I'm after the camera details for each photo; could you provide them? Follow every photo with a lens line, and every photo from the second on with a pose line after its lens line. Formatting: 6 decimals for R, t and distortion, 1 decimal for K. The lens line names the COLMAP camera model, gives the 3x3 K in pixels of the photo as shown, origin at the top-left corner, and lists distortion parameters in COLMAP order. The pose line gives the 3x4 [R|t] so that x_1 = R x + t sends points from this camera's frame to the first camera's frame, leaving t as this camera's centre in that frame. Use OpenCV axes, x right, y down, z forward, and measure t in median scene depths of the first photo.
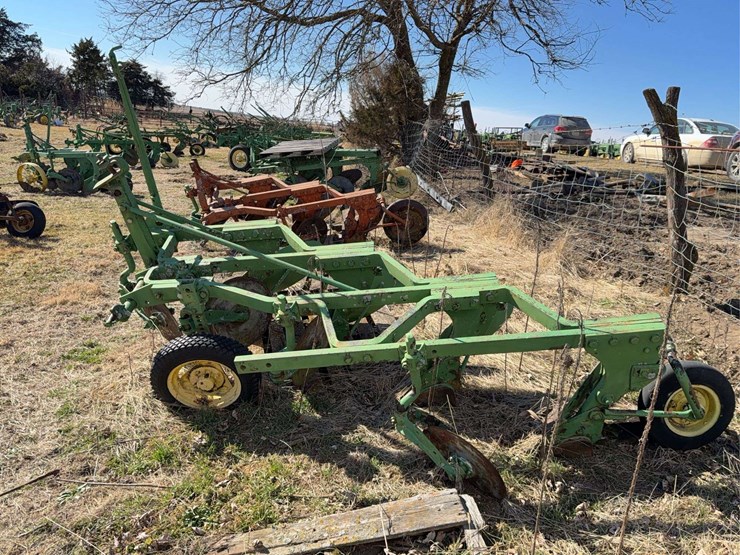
lens RADIAL K [[580.8, 0, 376.9], [0, 580.8, 269.7], [0, 0, 1]] dist [0.041340, -0.057809]
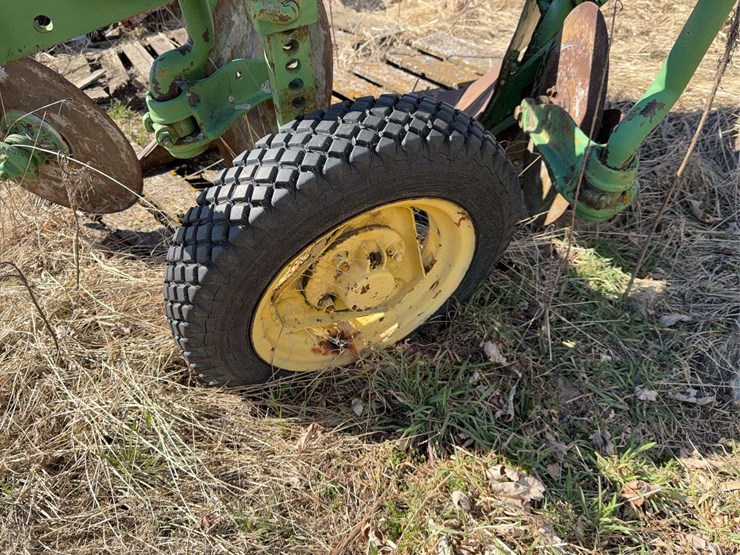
lens RADIAL K [[580.8, 0, 365.4], [0, 580.8, 273.7], [0, 0, 1]] dist [0.041340, -0.057809]
pose [[0.910060, -0.274658, 0.310407, -0.081967], [0.177612, 0.935096, 0.306674, 0.021263], [-0.374491, -0.223960, 0.899777, 0.158281]]
